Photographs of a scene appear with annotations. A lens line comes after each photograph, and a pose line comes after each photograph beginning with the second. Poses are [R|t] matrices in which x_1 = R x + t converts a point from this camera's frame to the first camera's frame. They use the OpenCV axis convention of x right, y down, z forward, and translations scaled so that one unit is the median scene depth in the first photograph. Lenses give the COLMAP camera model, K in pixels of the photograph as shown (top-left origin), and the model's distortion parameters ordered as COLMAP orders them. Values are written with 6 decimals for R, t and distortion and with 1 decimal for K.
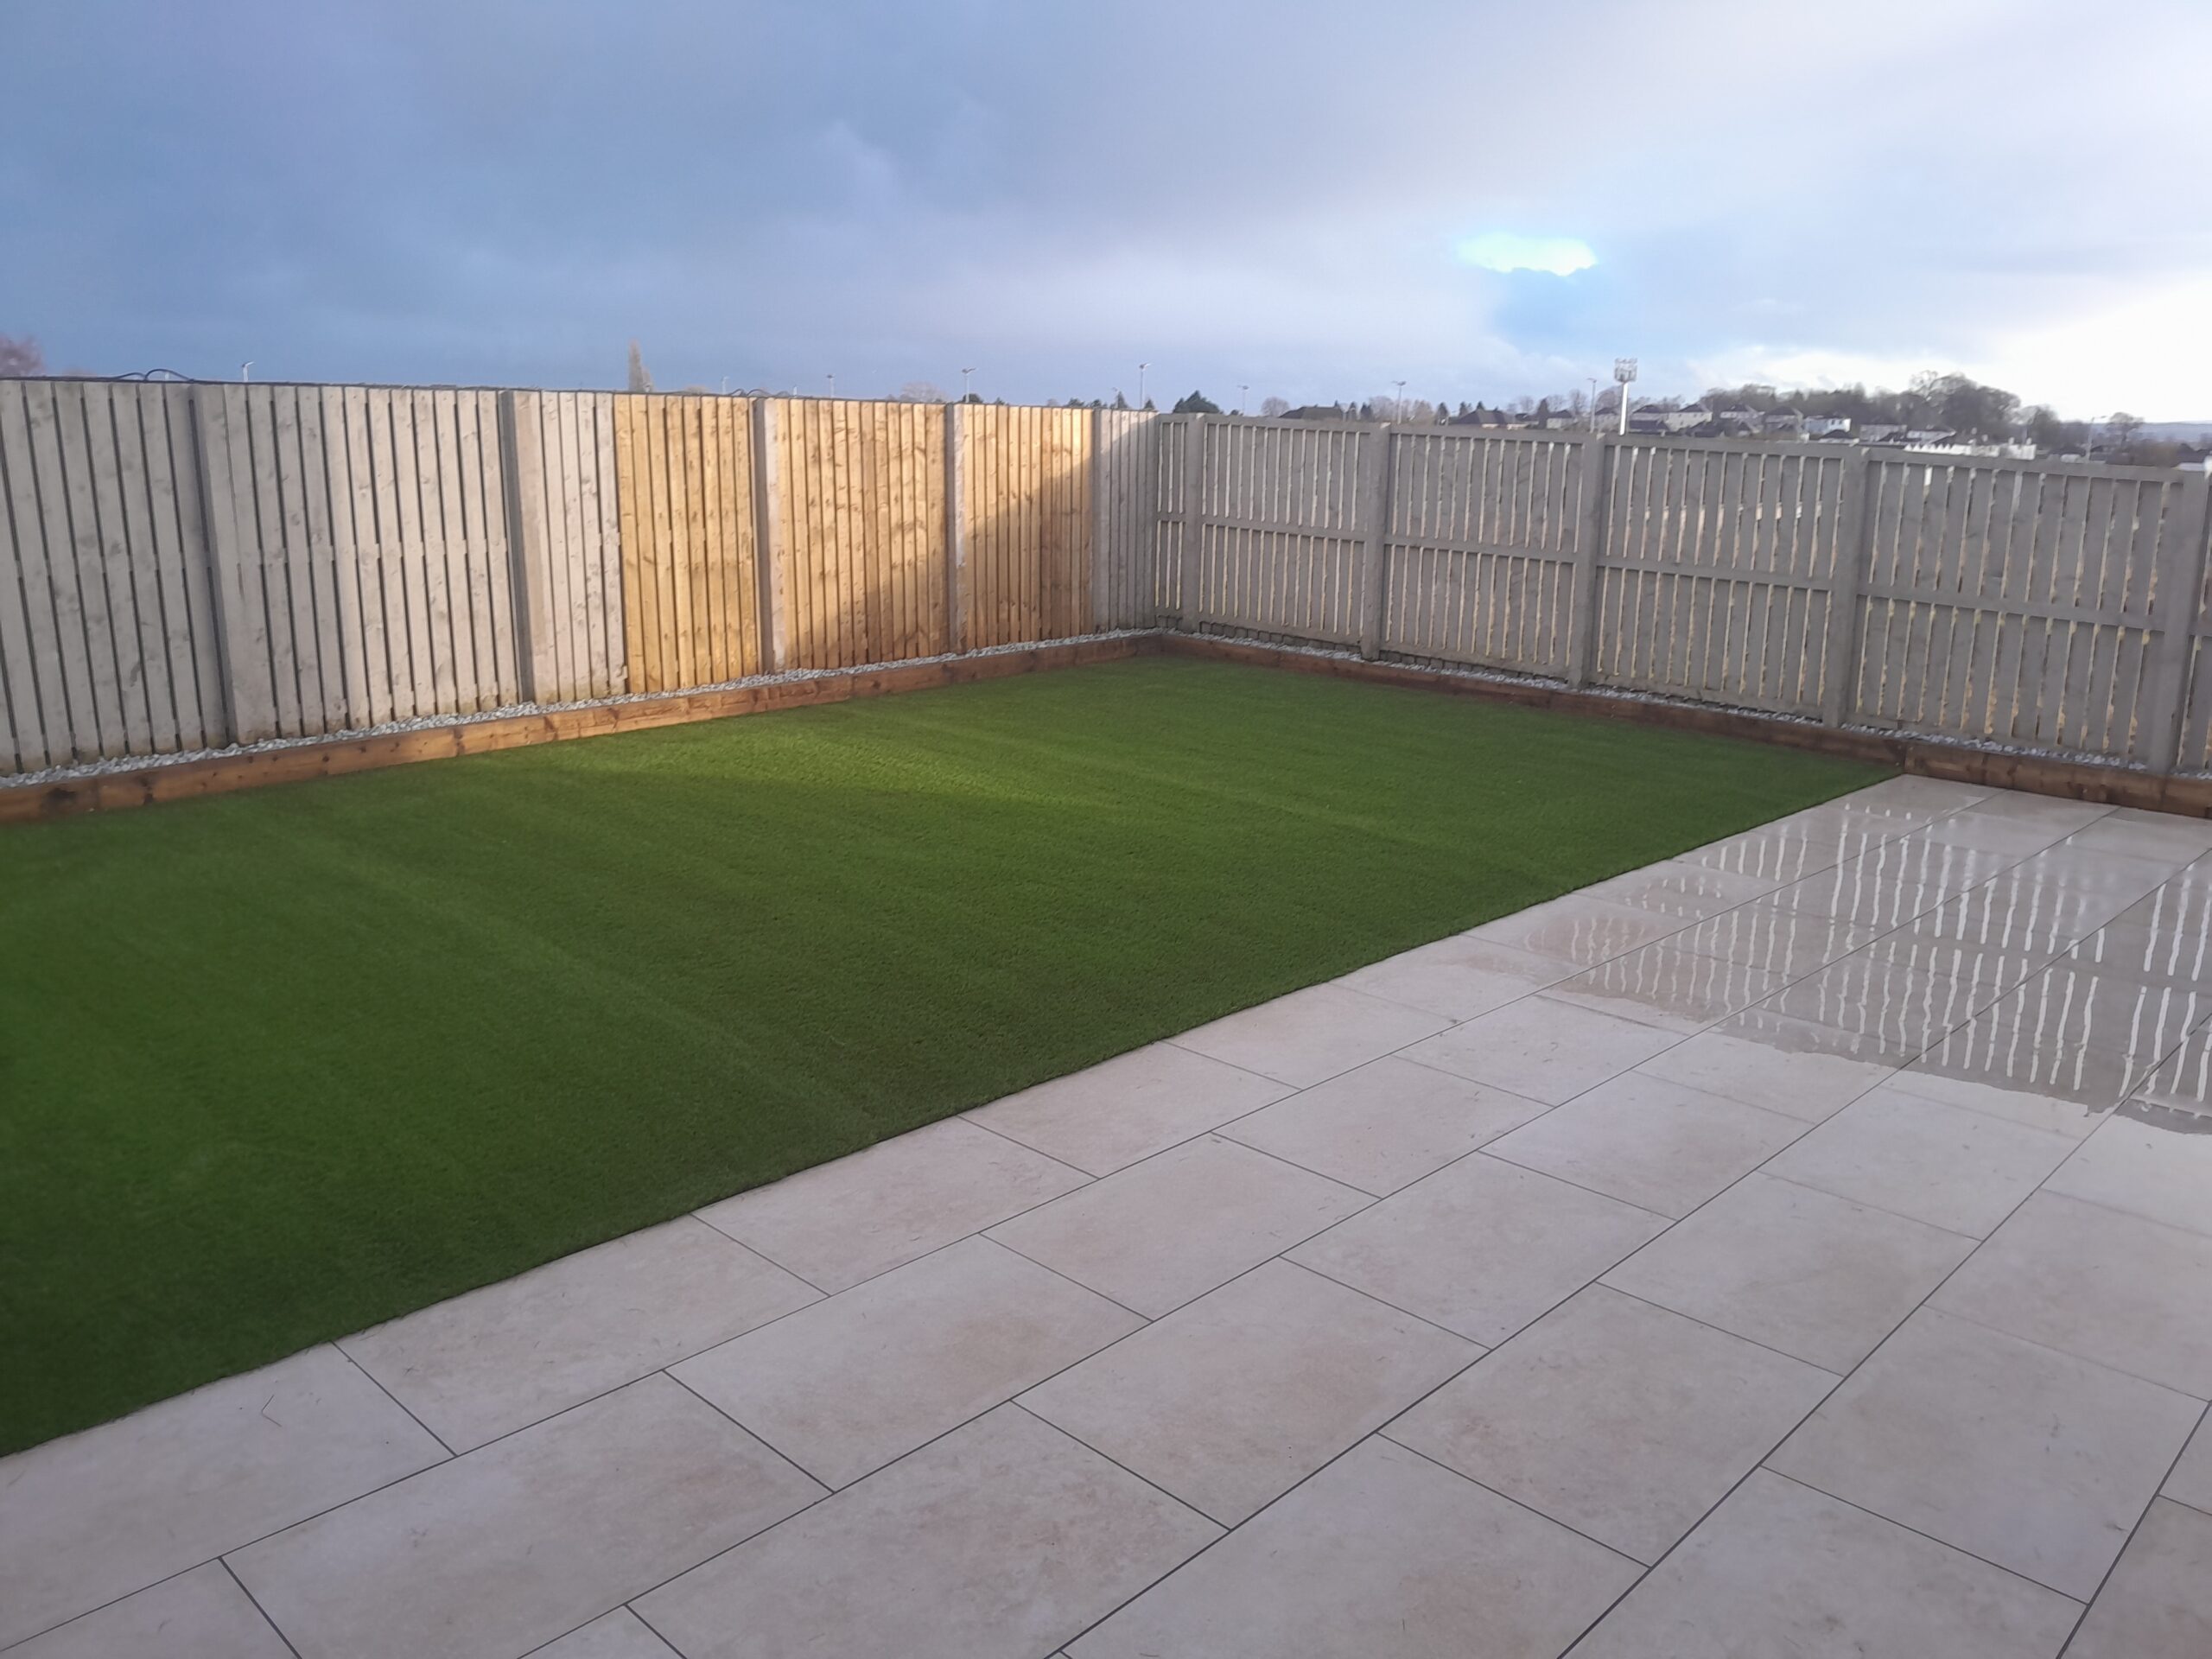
lens RADIAL K [[1715.4, 0, 1118.1], [0, 1715.4, 823.6], [0, 0, 1]] dist [0.038349, -0.088699]
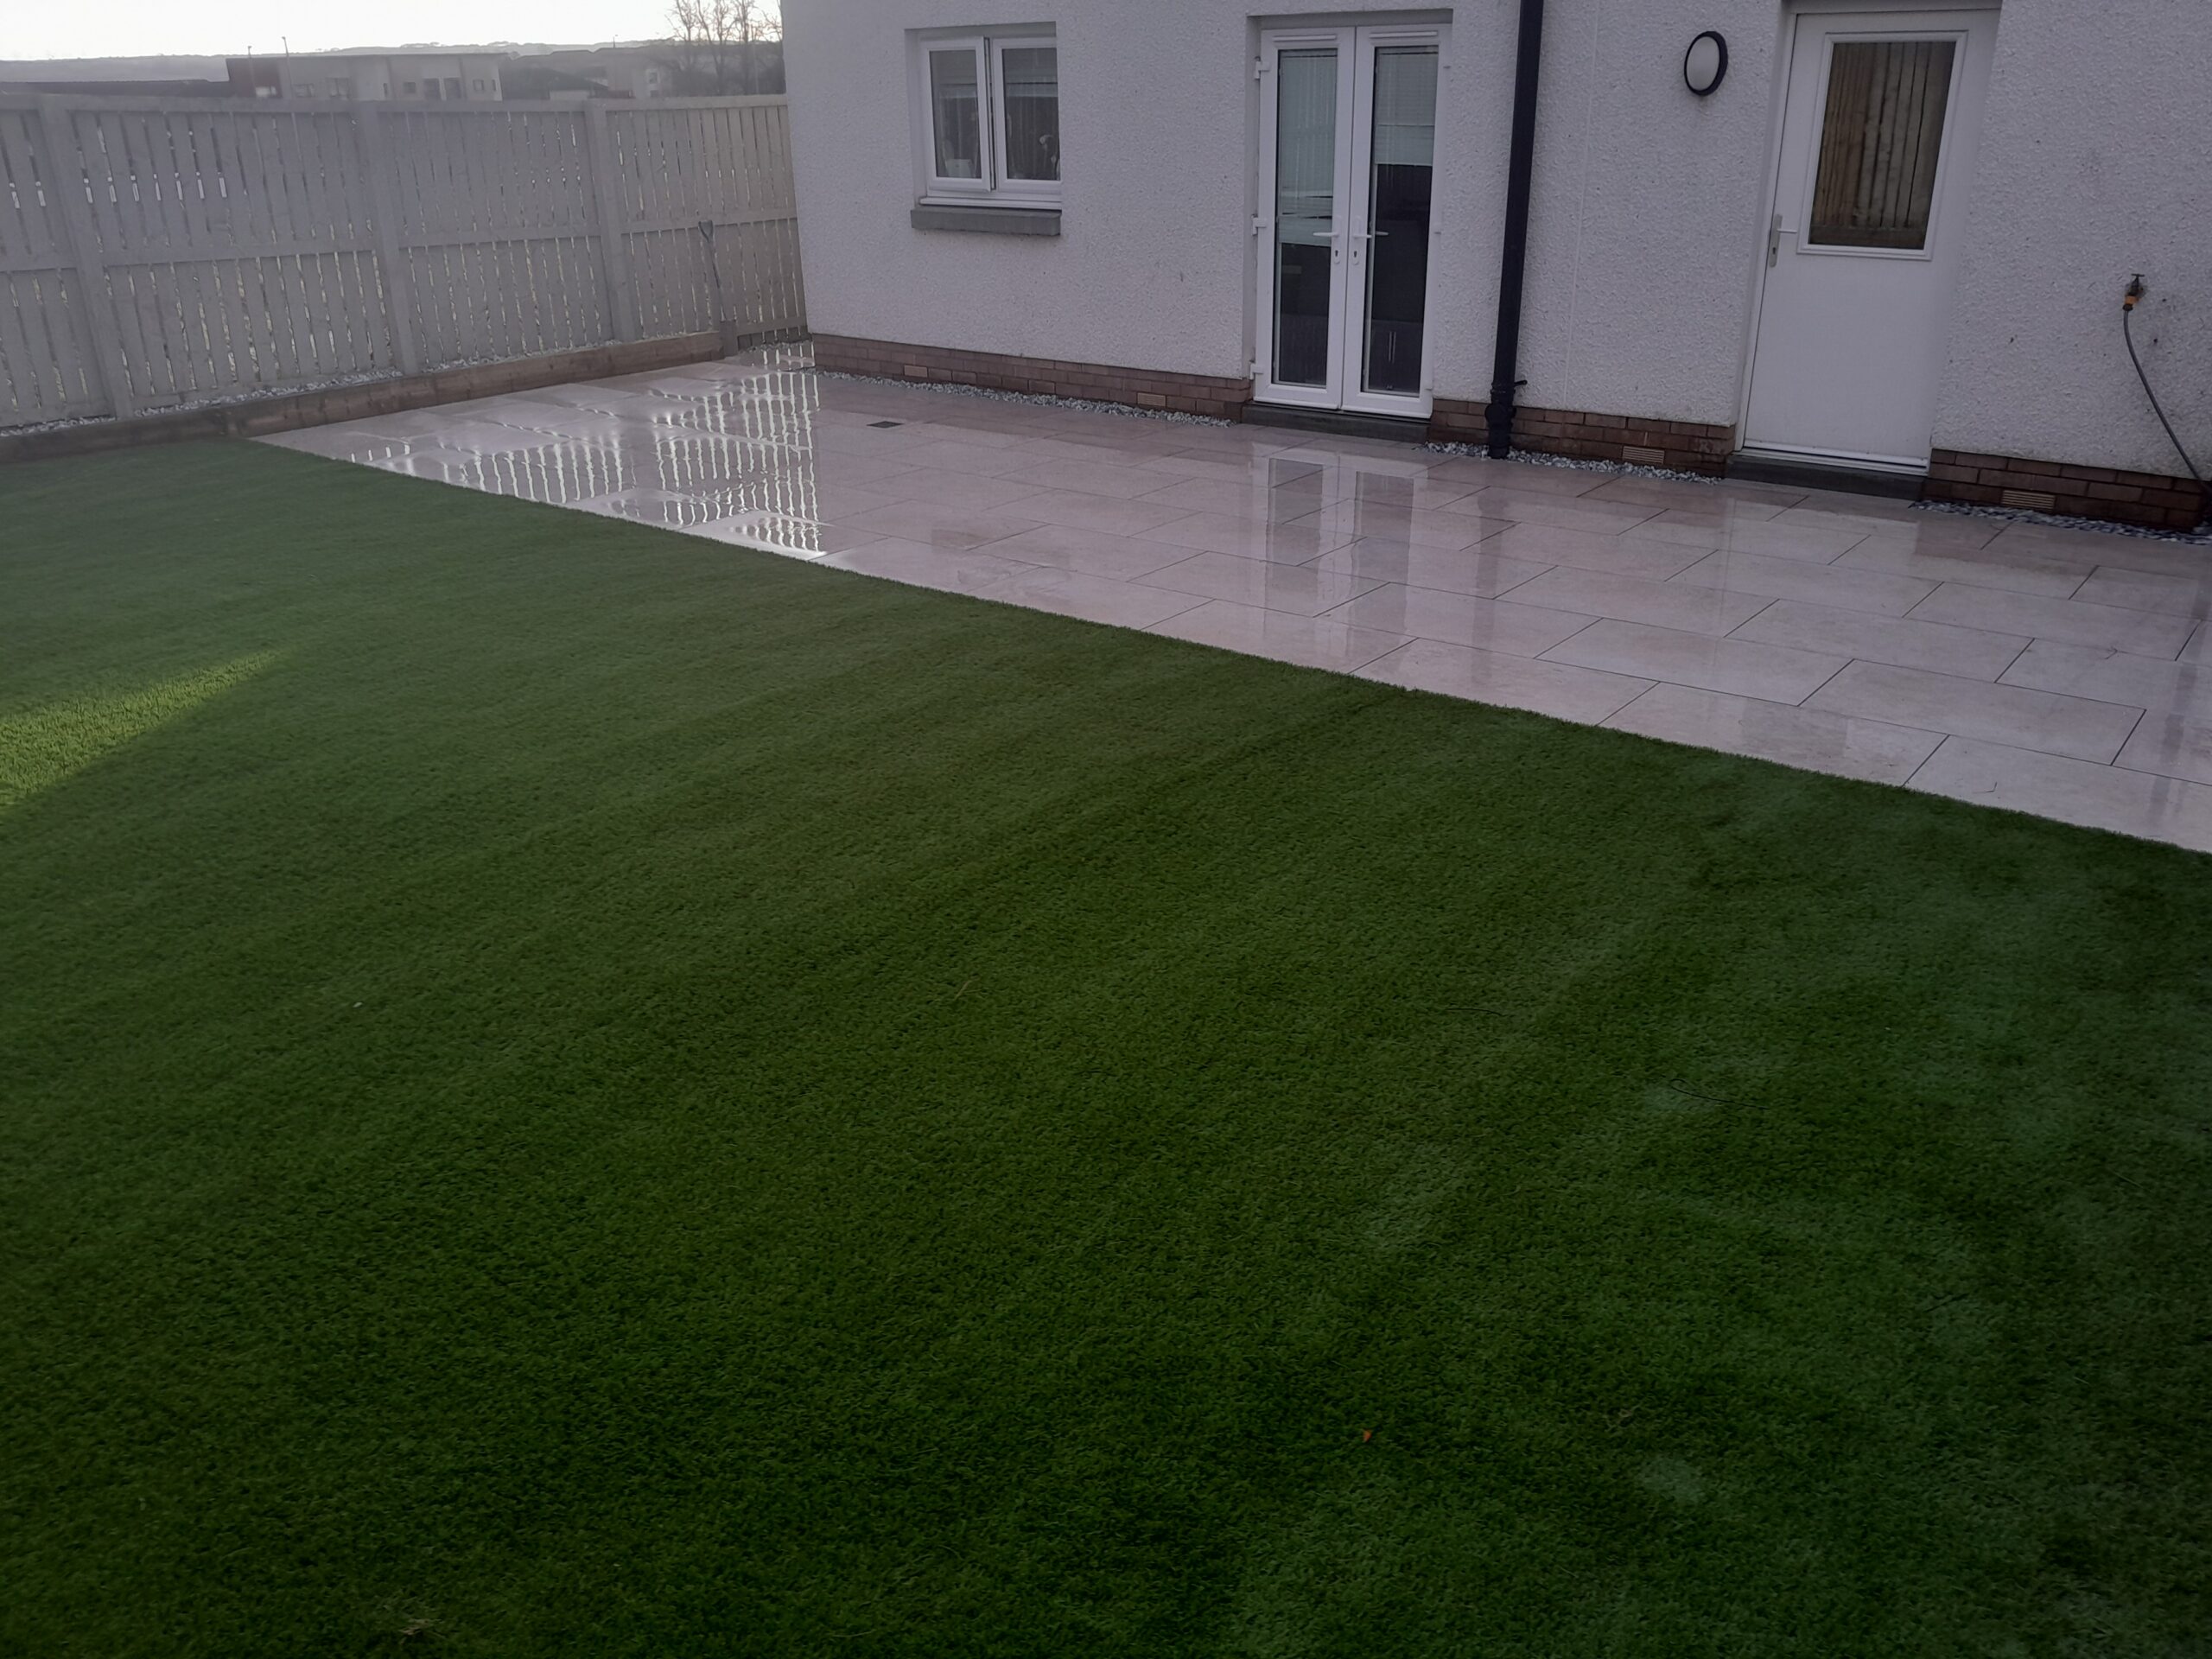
lens RADIAL K [[1715.4, 0, 1109.9], [0, 1715.4, 841.3], [0, 0, 1]] dist [0.038349, -0.088699]
pose [[-0.110579, -0.421669, 0.899982, -0.594696], [0.242655, 0.866677, 0.435879, -0.142022], [-0.963790, 0.266584, 0.006484, 0.594135]]
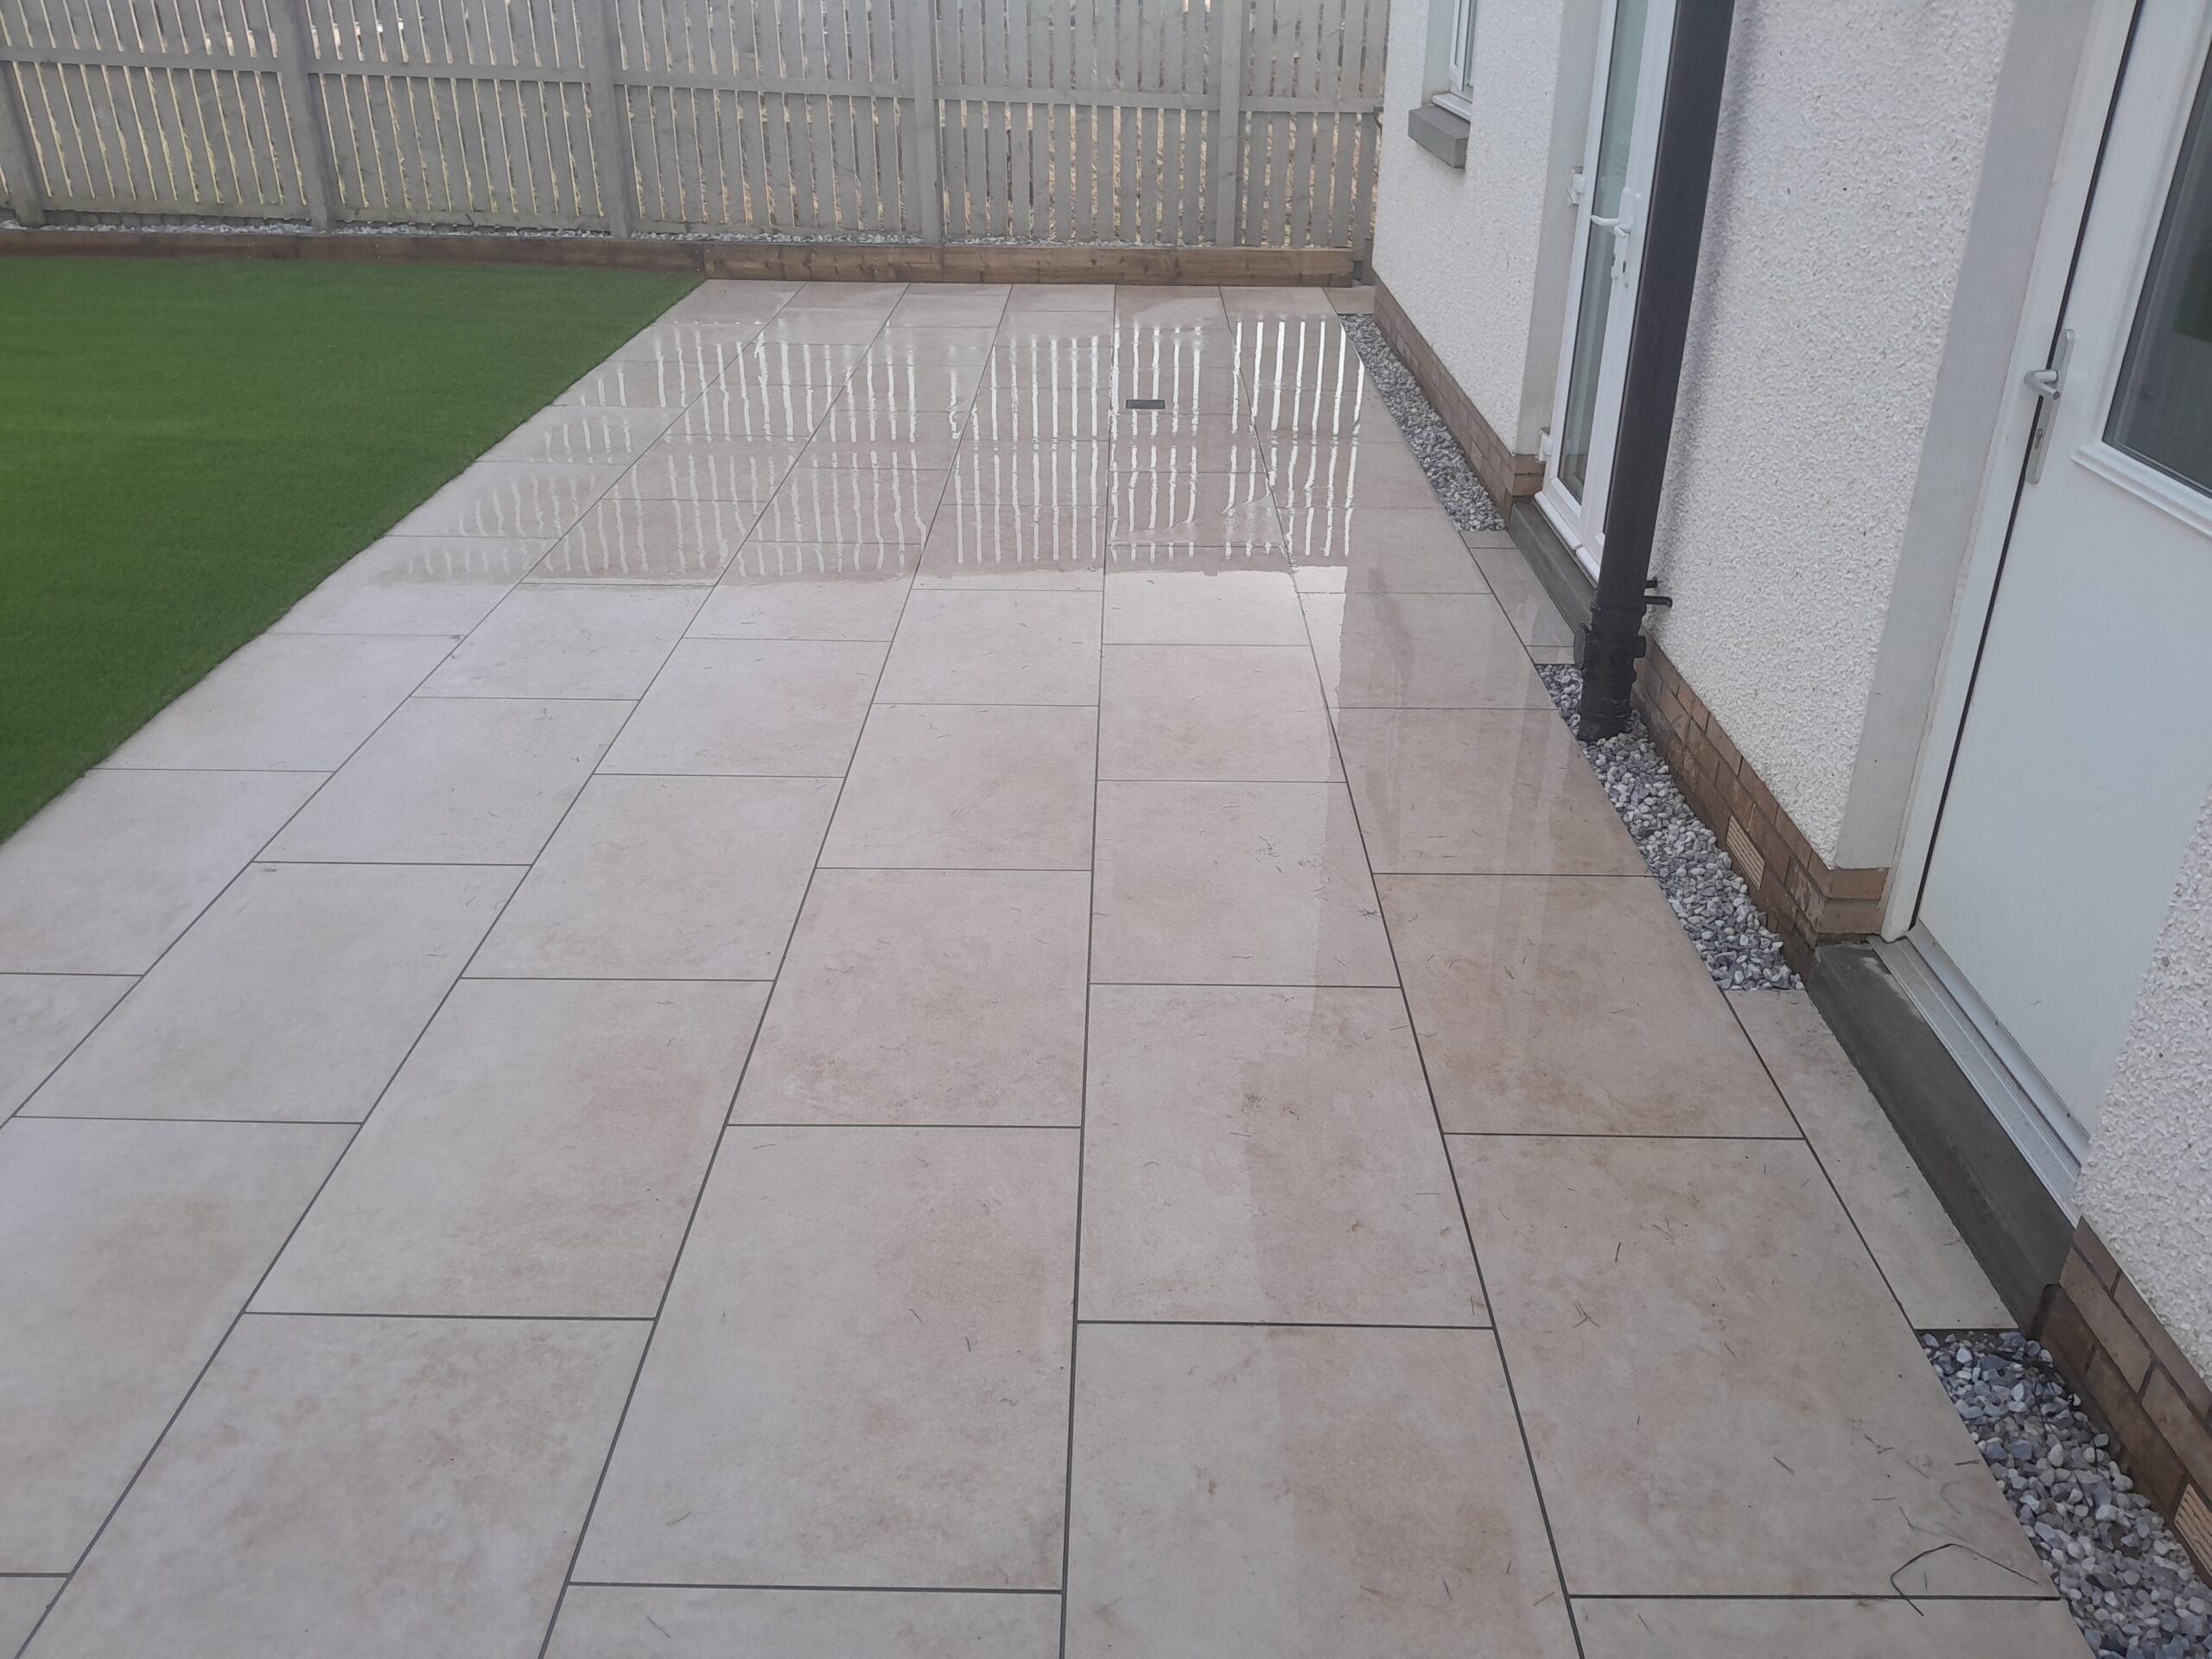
lens RADIAL K [[1715.4, 0, 1123.9], [0, 1715.4, 834.6], [0, 0, 1]] dist [0.038349, -0.088699]
pose [[0.726583, -0.327210, 0.604162, -0.057670], [0.163138, 0.936332, 0.310916, 0.000198], [-0.667431, -0.127344, 0.733703, 0.103717]]
